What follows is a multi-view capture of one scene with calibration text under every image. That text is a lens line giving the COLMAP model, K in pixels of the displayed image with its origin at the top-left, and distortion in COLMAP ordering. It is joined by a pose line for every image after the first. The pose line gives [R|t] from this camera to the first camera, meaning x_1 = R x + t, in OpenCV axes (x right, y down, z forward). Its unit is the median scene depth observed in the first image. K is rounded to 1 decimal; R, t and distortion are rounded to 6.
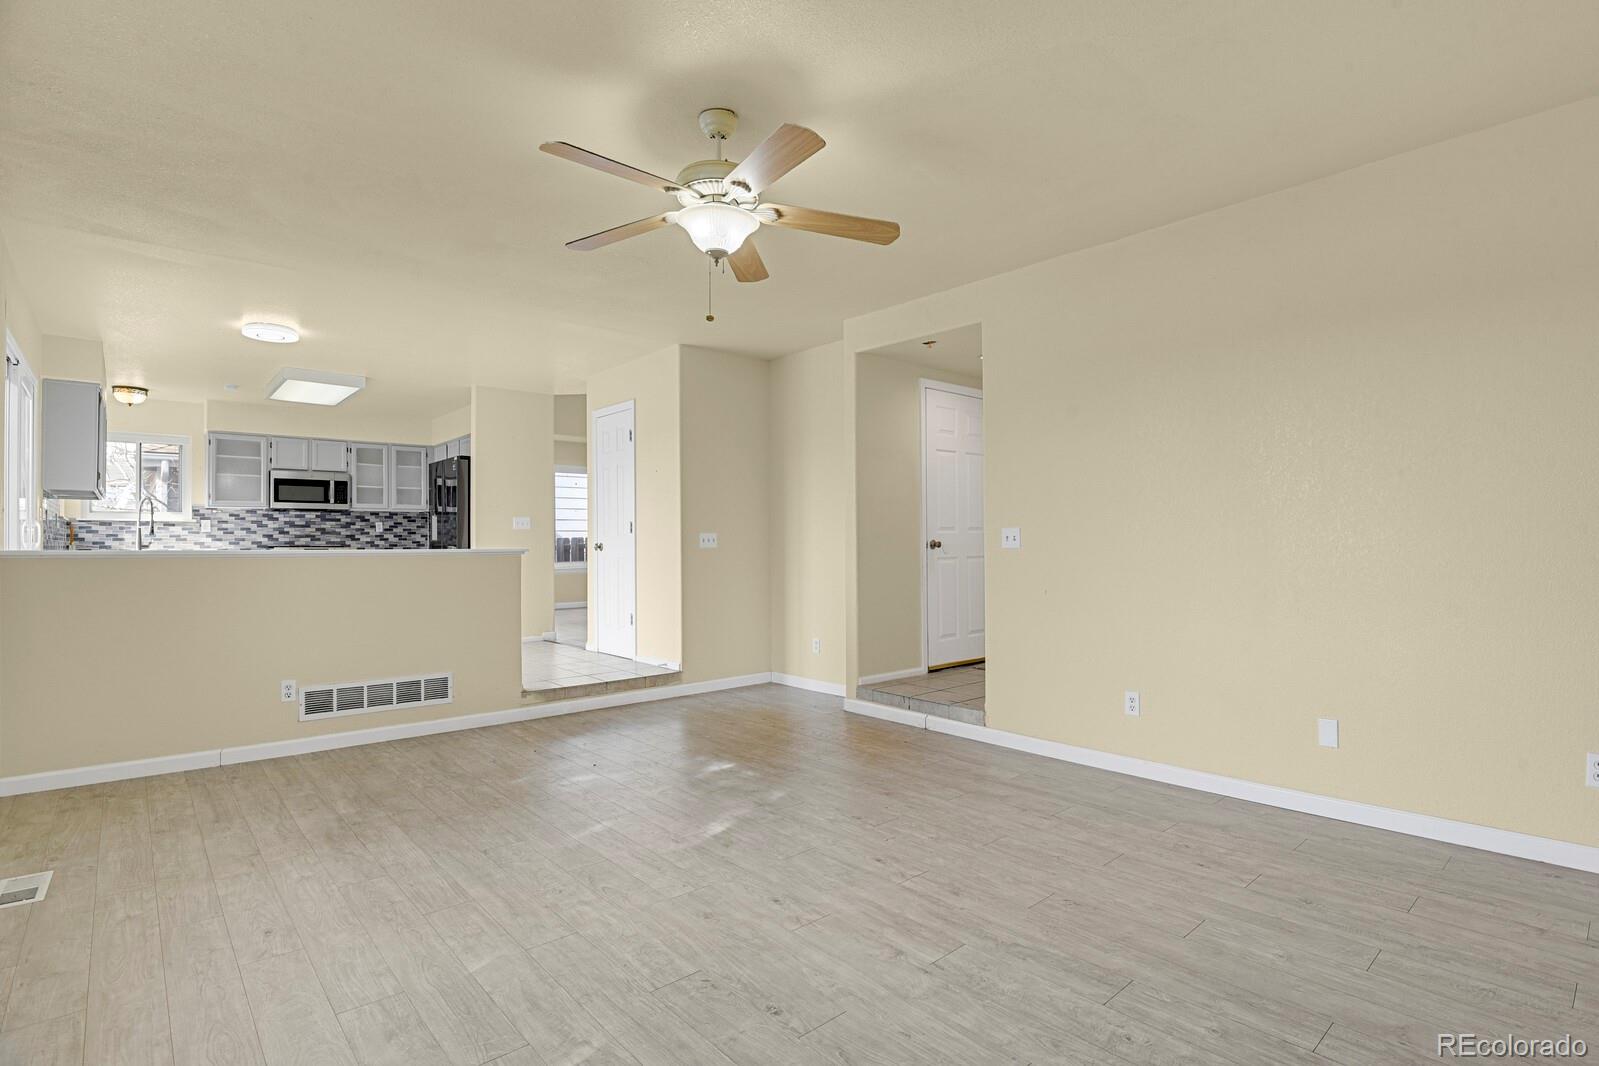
lens RADIAL K [[781.6, 0, 798.6], [0, 781.6, 535.2], [0, 0, 1]] dist [-0.026880, -0.002640]
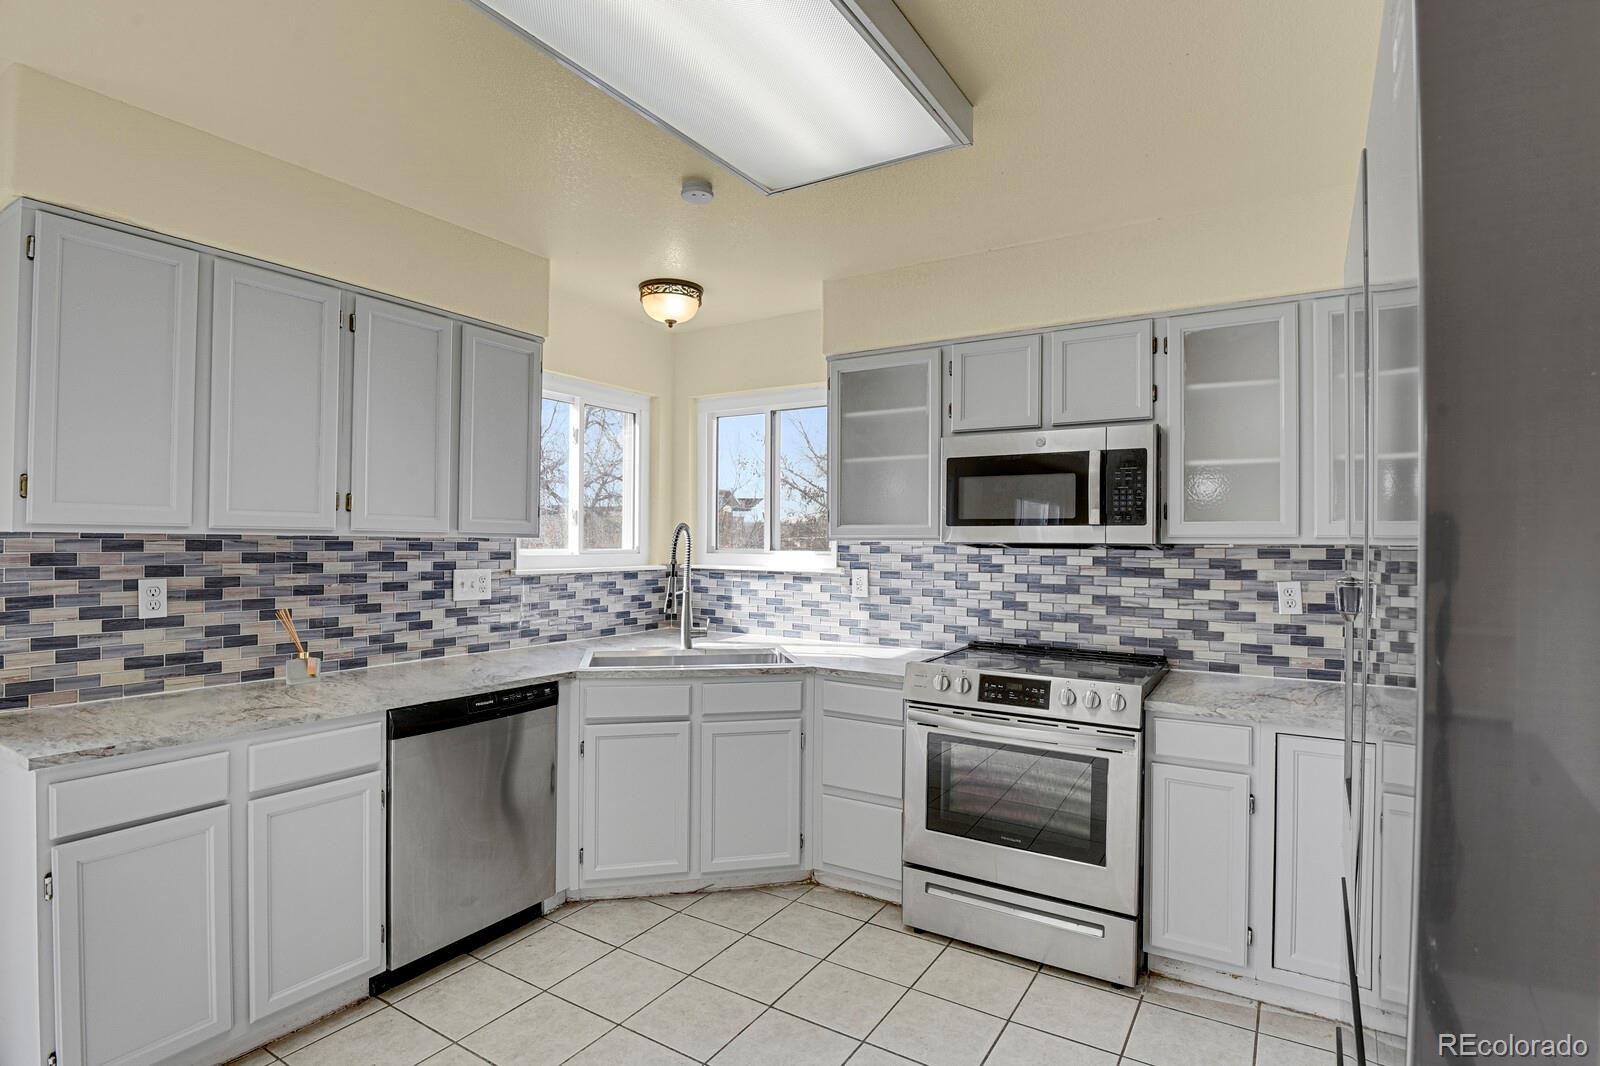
lens RADIAL K [[782.1, 0, 808.0], [0, 782.1, 535.0], [0, 0, 1]] dist [-0.026880, -0.002640]
pose [[0.301618, -0.000032, -0.953429, -0.344088], [0.001001, 0.999999, 0.000284, -0.037523], [0.953428, -0.001040, 0.301618, 0.800228]]
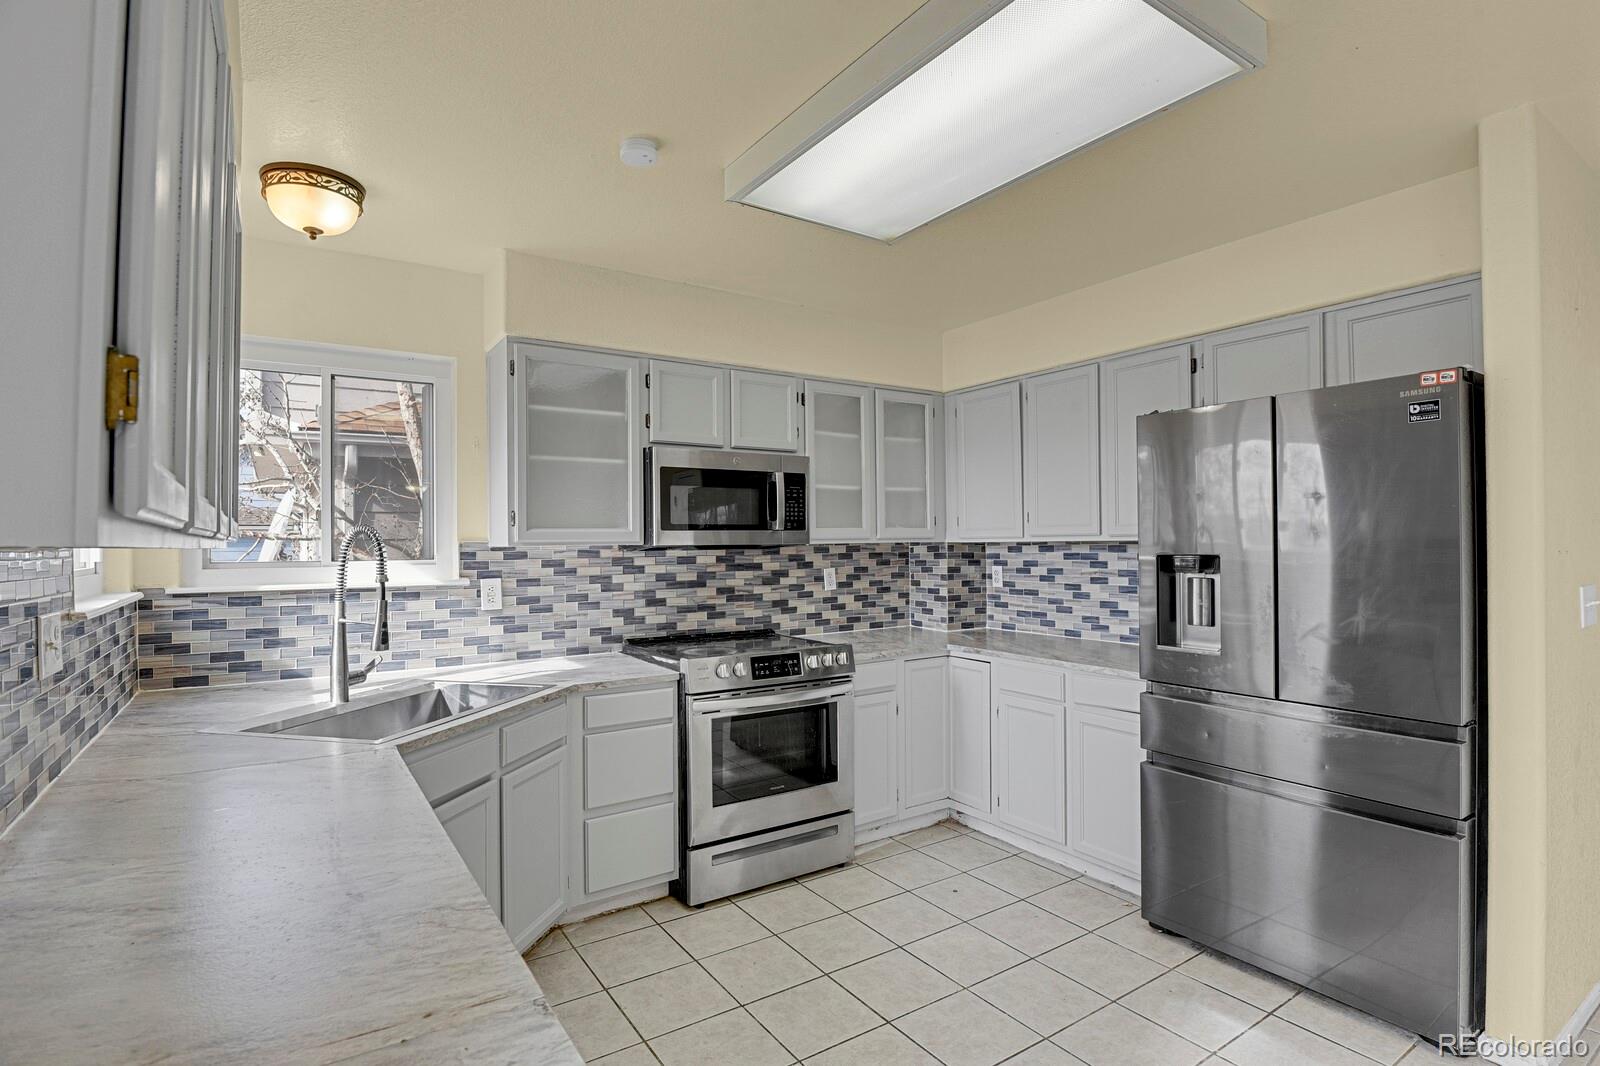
lens RADIAL K [[782.1, 0, 795.6], [0, 782.1, 535.4], [0, 0, 1]] dist [-0.026880, -0.002640]
pose [[0.991563, -0.005473, -0.129507, -0.544691], [0.005656, 0.999983, 0.001043, -0.038917], [0.129499, -0.001767, 0.991578, 0.606910]]
